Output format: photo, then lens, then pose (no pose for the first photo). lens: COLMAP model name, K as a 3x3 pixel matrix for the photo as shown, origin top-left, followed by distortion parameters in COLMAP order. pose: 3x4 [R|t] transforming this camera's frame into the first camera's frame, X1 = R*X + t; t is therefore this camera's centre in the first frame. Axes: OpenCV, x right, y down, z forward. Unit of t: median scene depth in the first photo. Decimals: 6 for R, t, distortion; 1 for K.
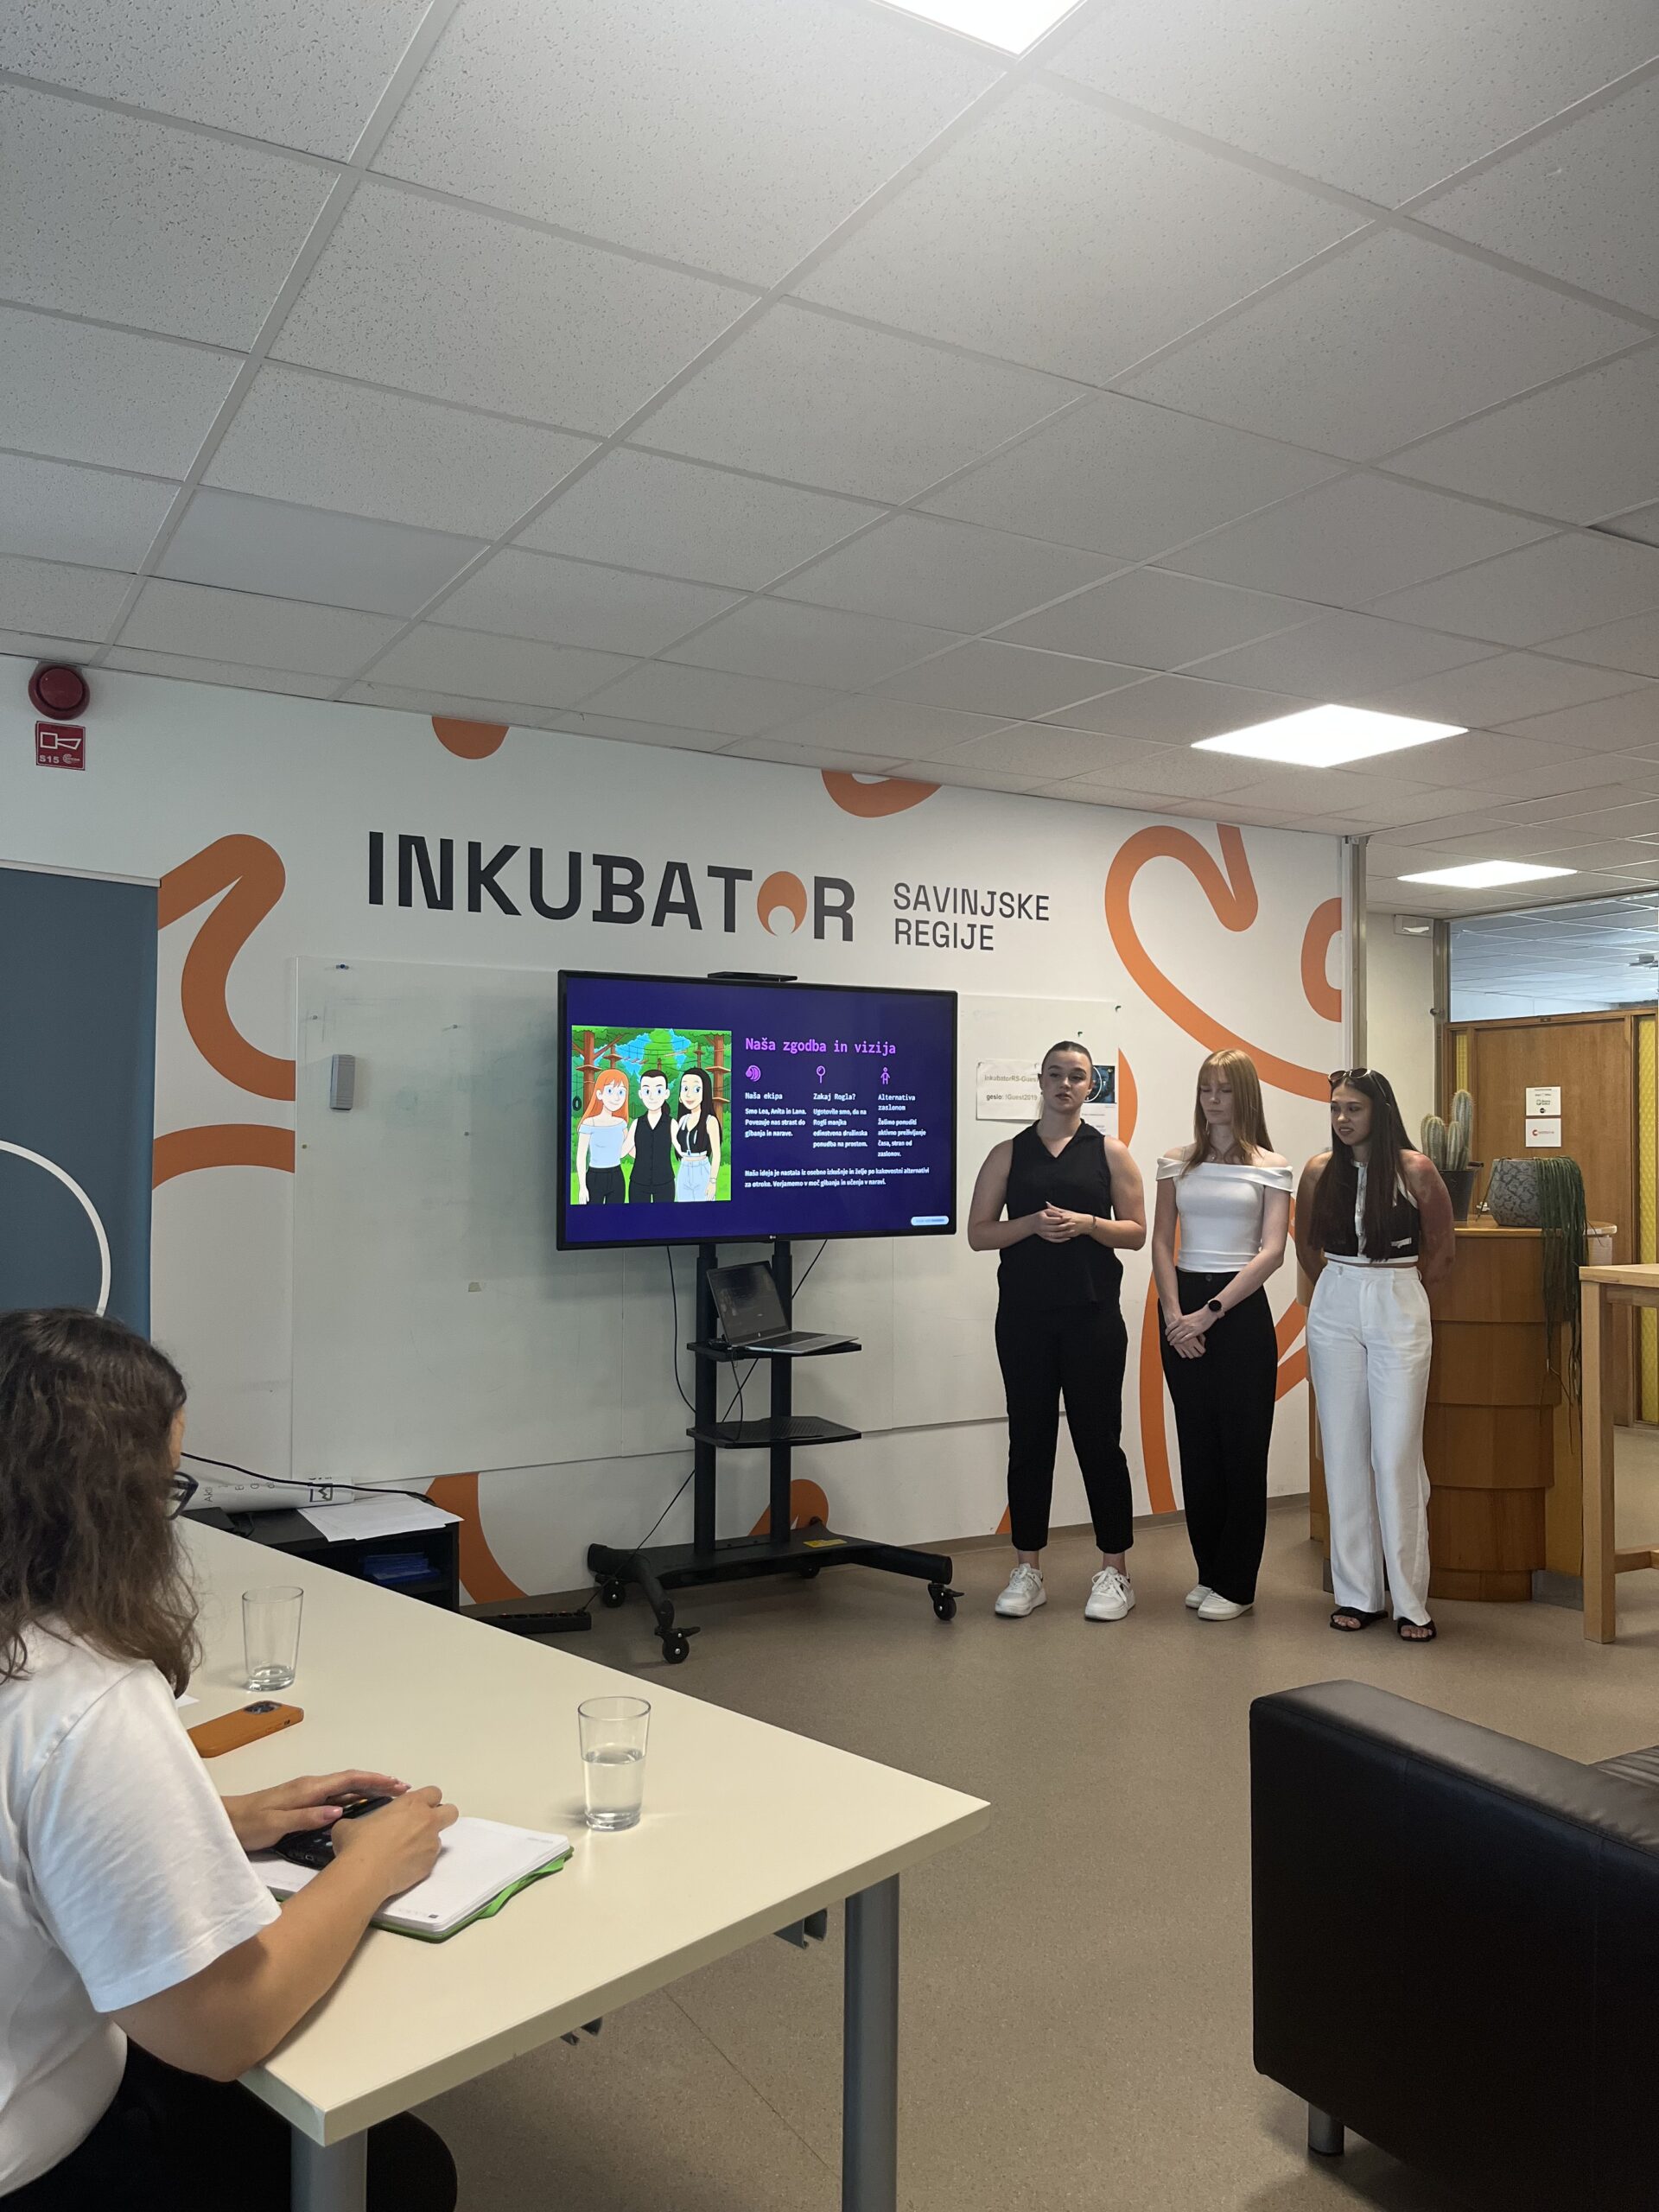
lens RADIAL K [[1676.1, 0, 843.4], [0, 1676.1, 1112.5], [0, 0, 1]] dist [0.056415, -0.085588]
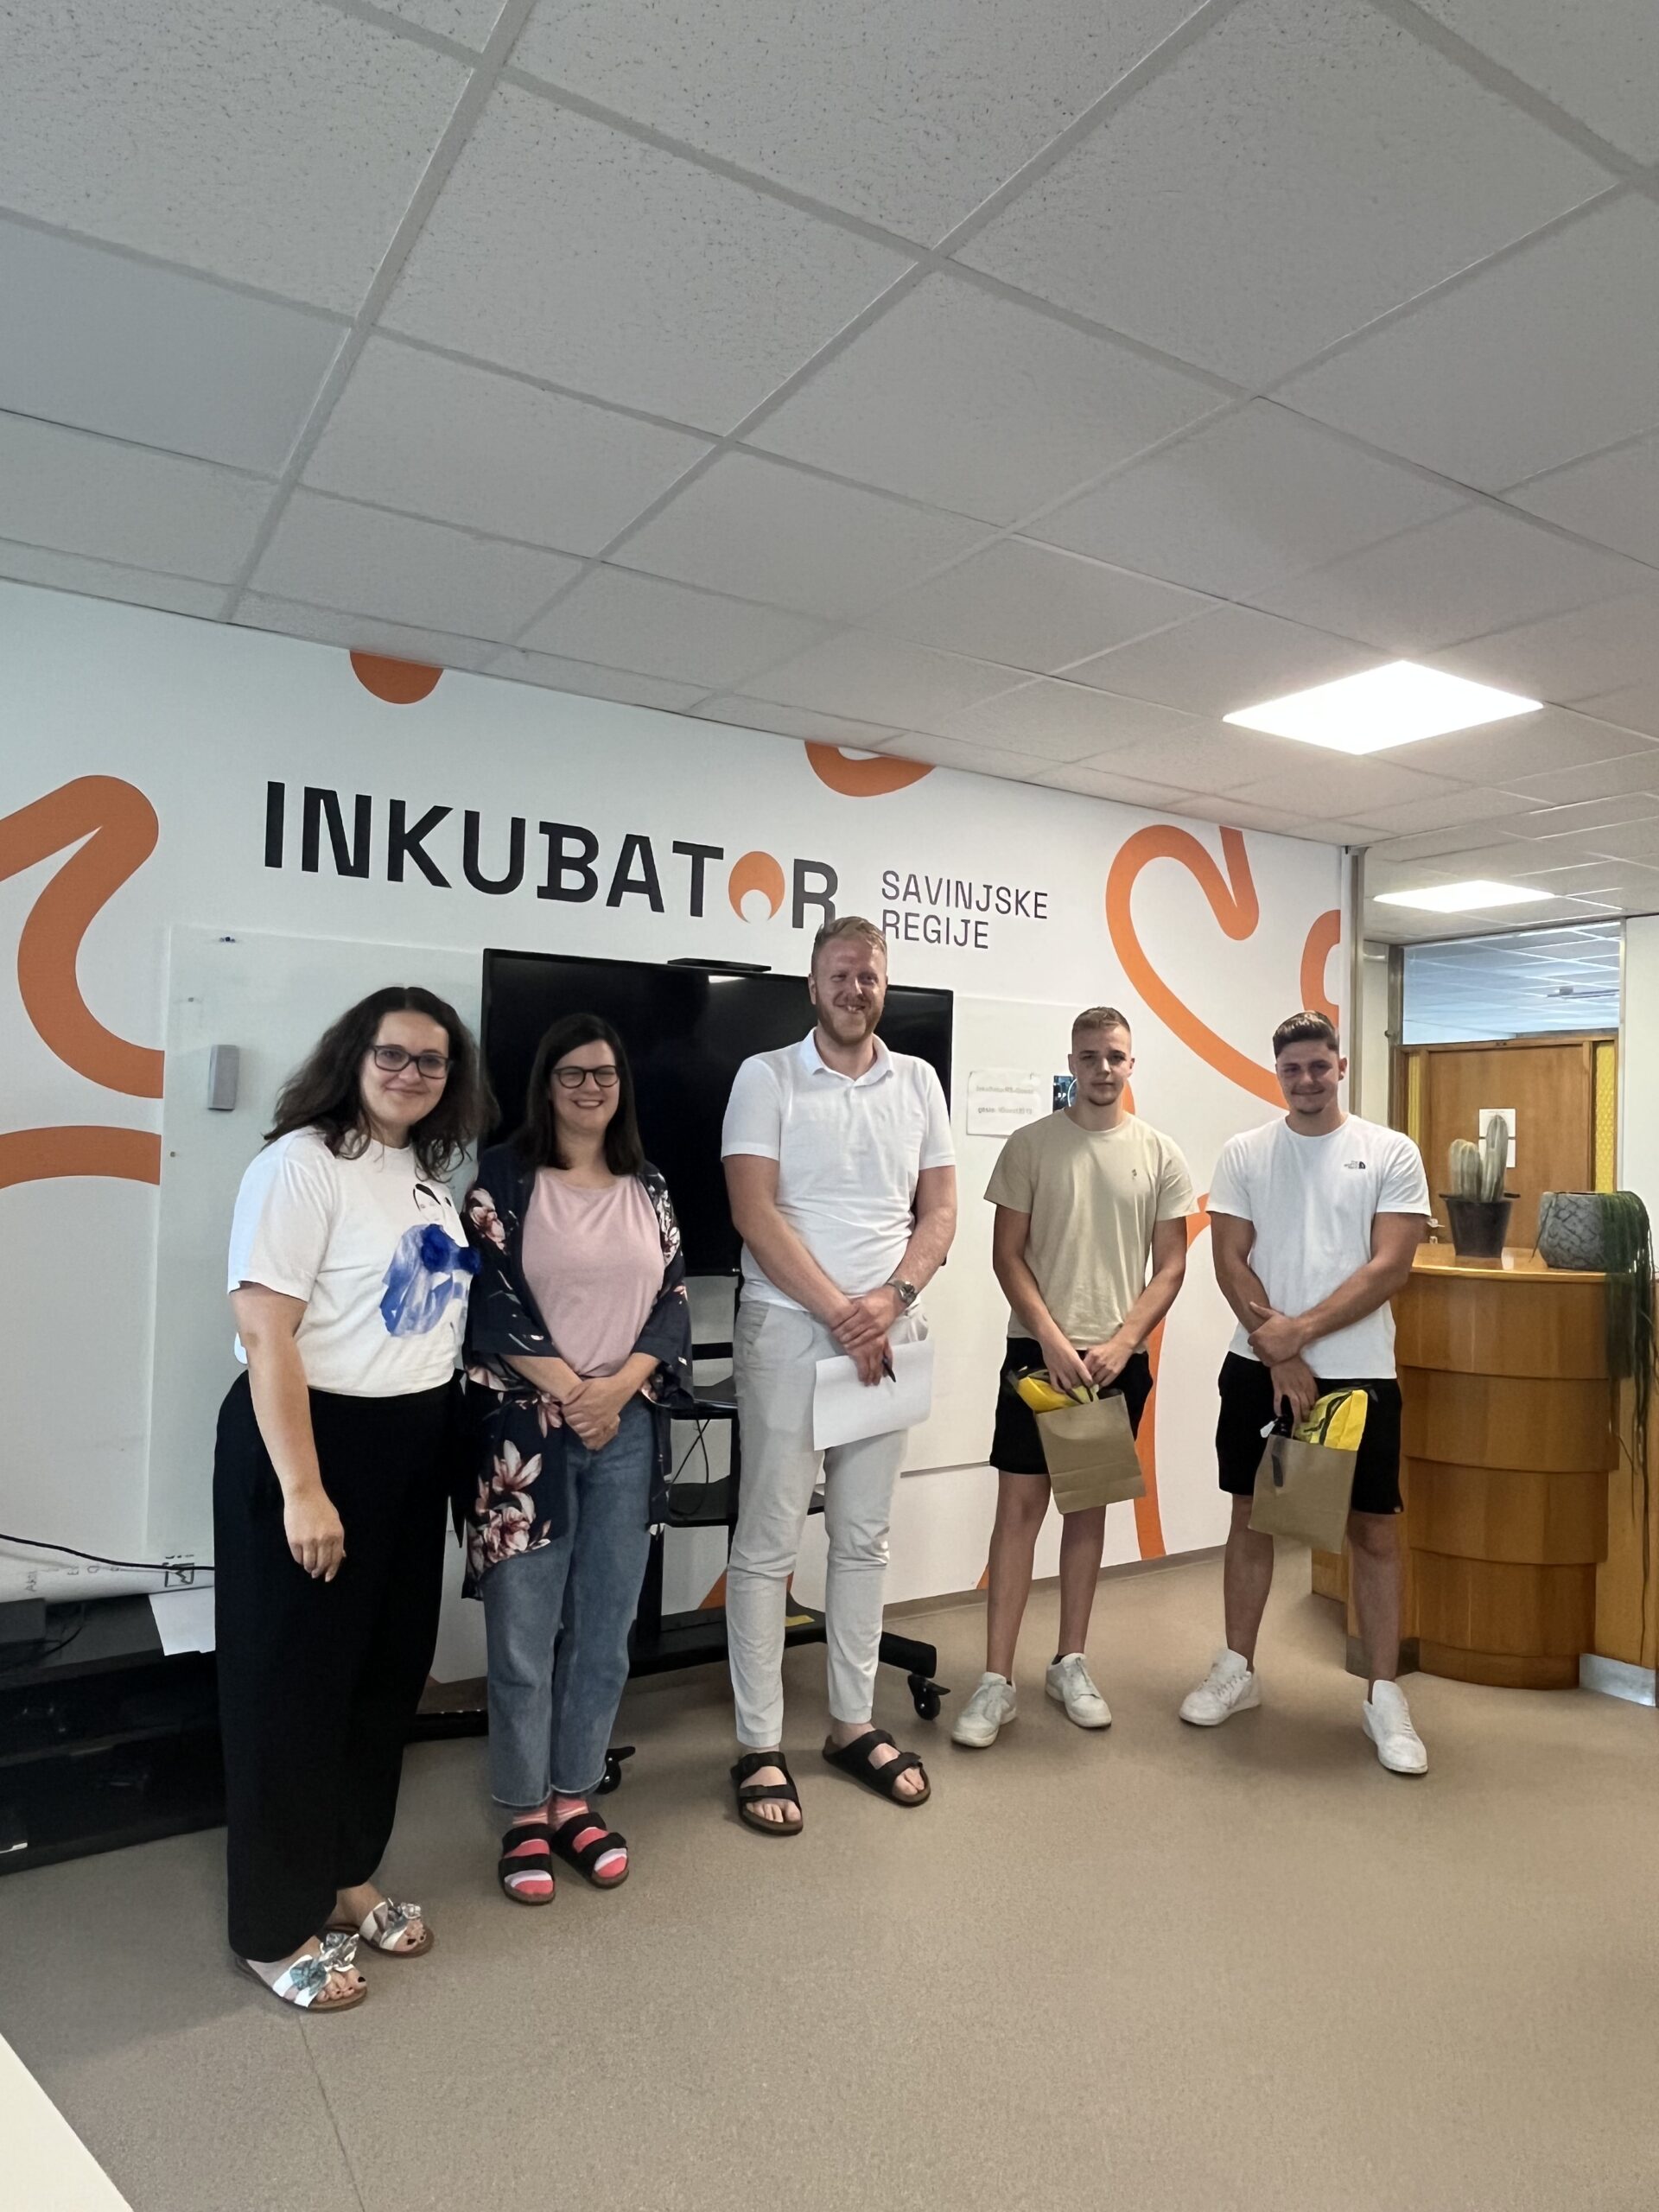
lens RADIAL K [[1394.1, 0, 838.9], [0, 1394.1, 1099.9], [0, 0, 1]] dist [-0.007195, -0.000595]
pose [[0.999577, 0.022414, 0.018546, -0.004426], [-0.022247, 0.999710, -0.009180, -0.006364], [-0.018747, 0.008764, 0.999786, 0.267400]]
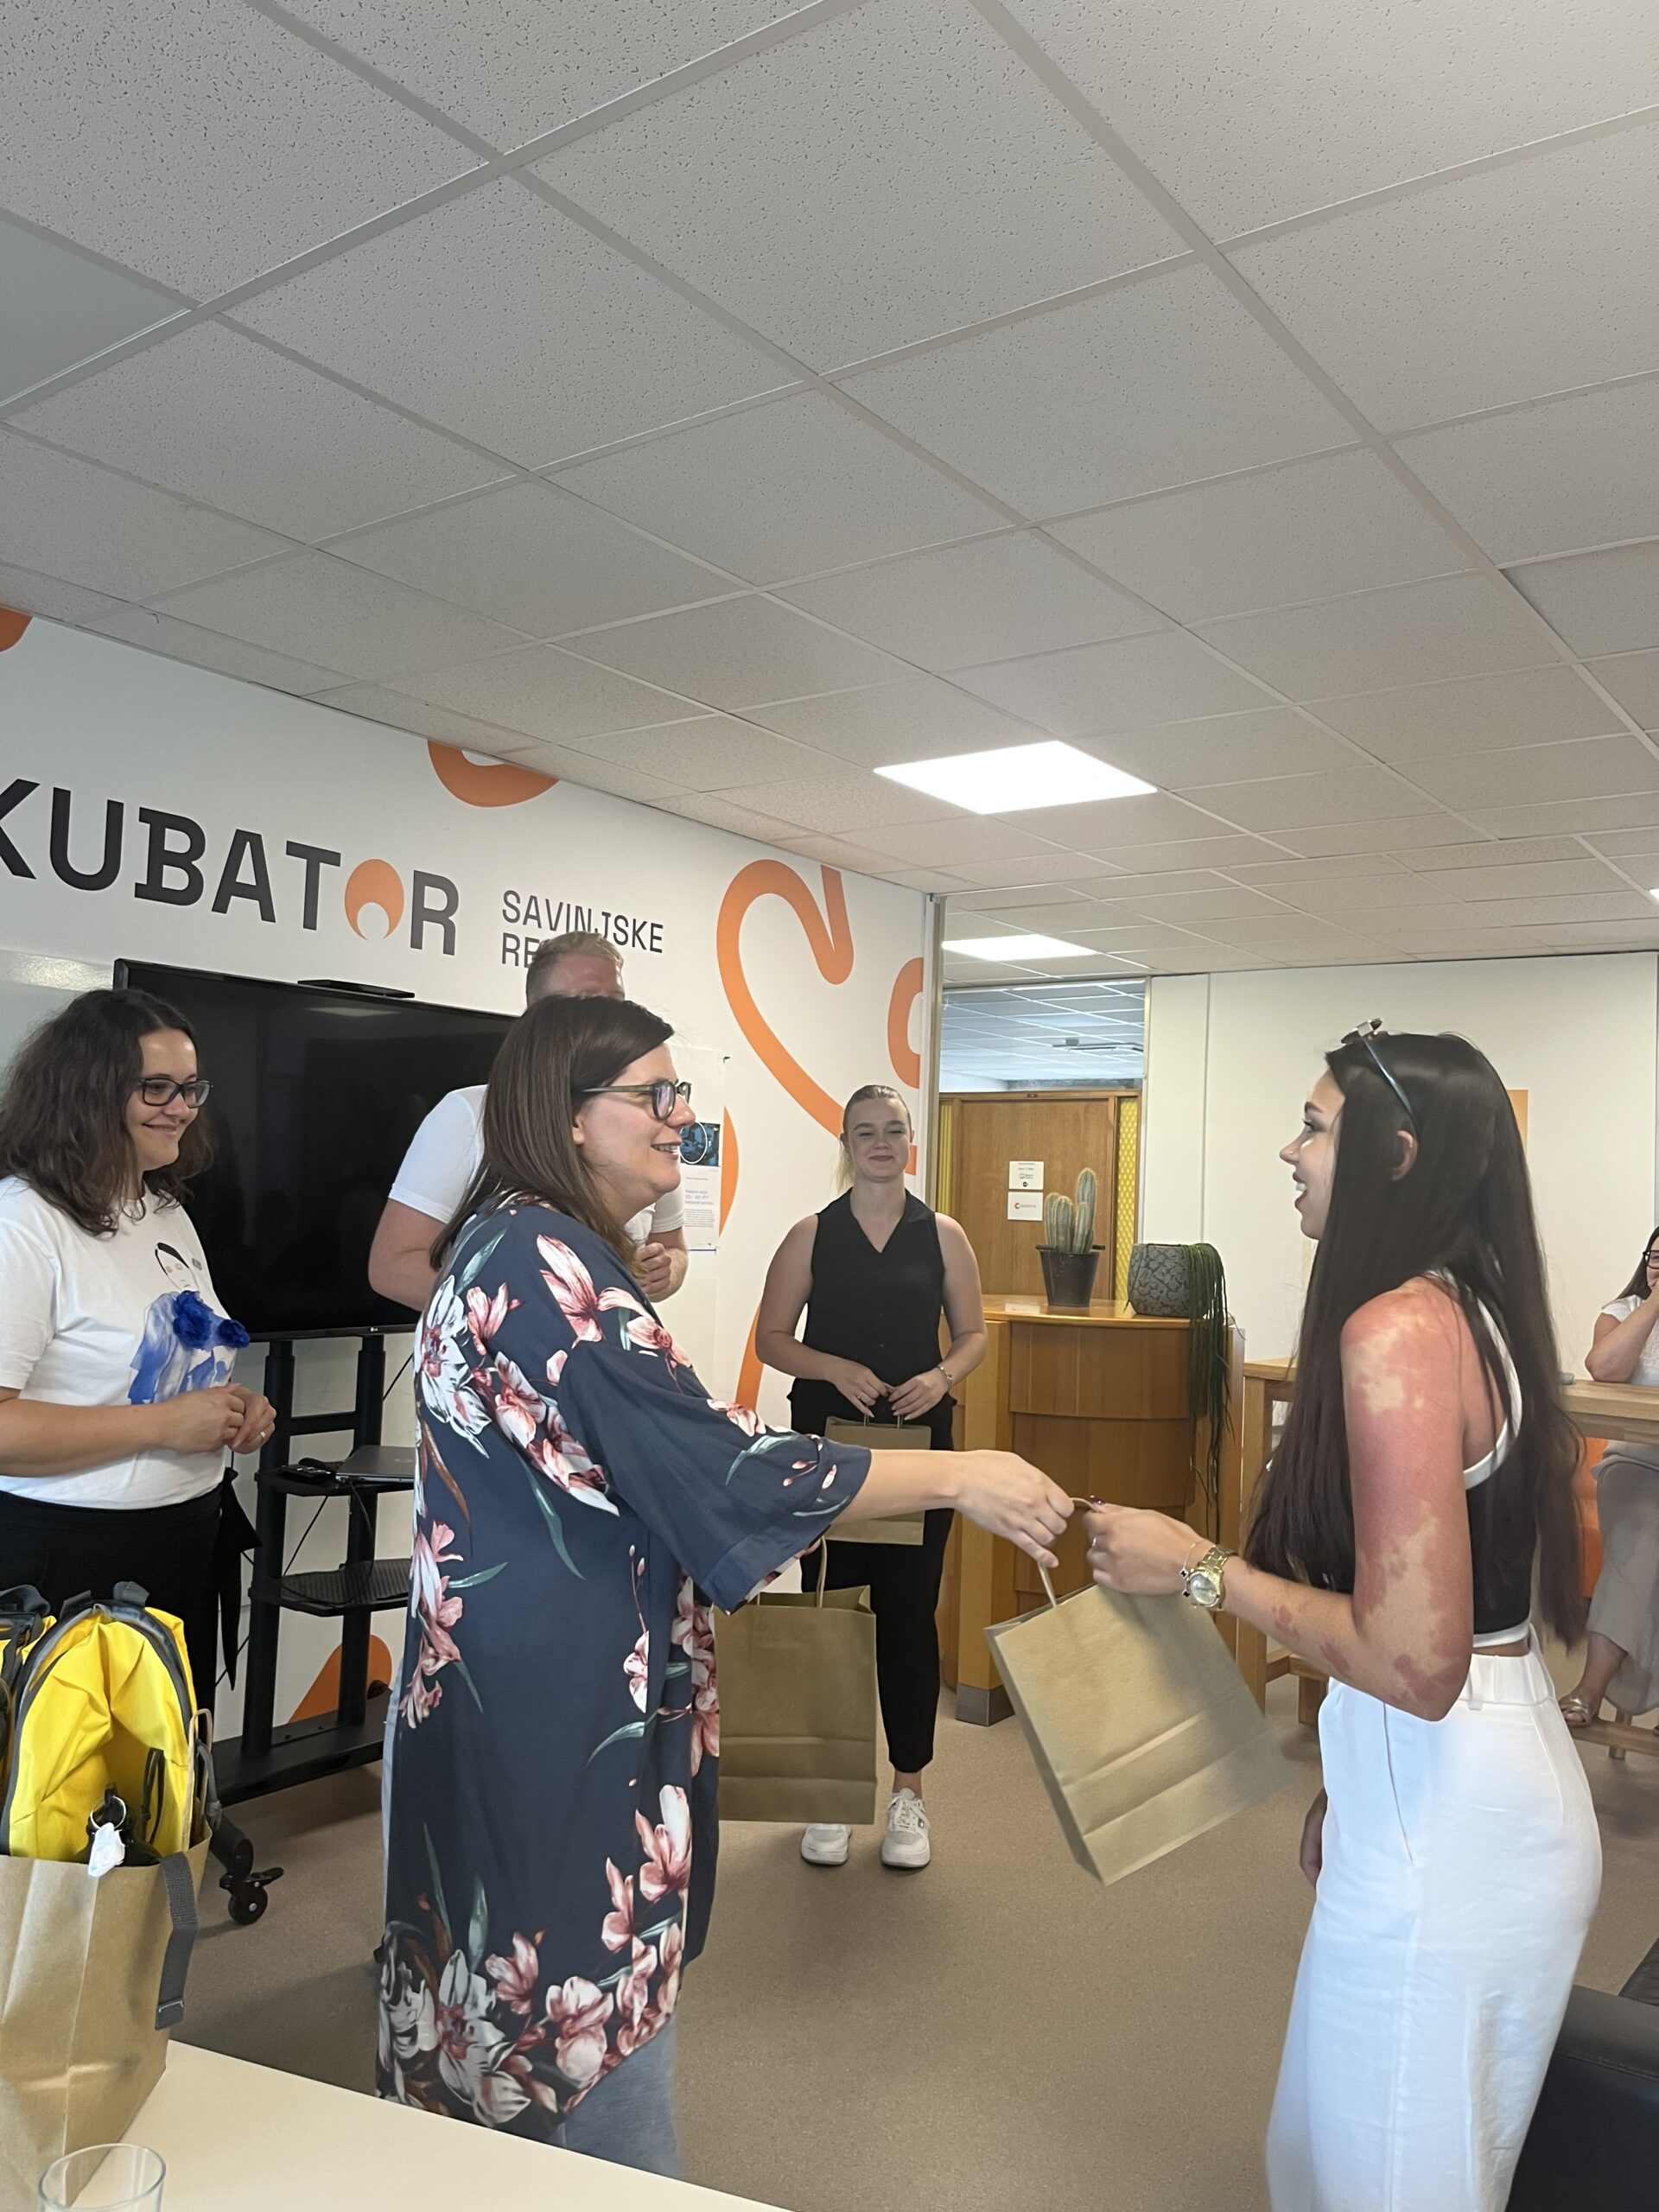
lens RADIAL K [[1676.1, 0, 821.0], [0, 1676.1, 1125.2], [0, 0, 1]] dist [0.056415, -0.085588]
pose [[0.924295, 0.049555, 0.378447, -0.139898], [-0.042223, 0.998725, -0.027655, -0.005794], [-0.379335, 0.009583, 0.925210, 0.190987]]
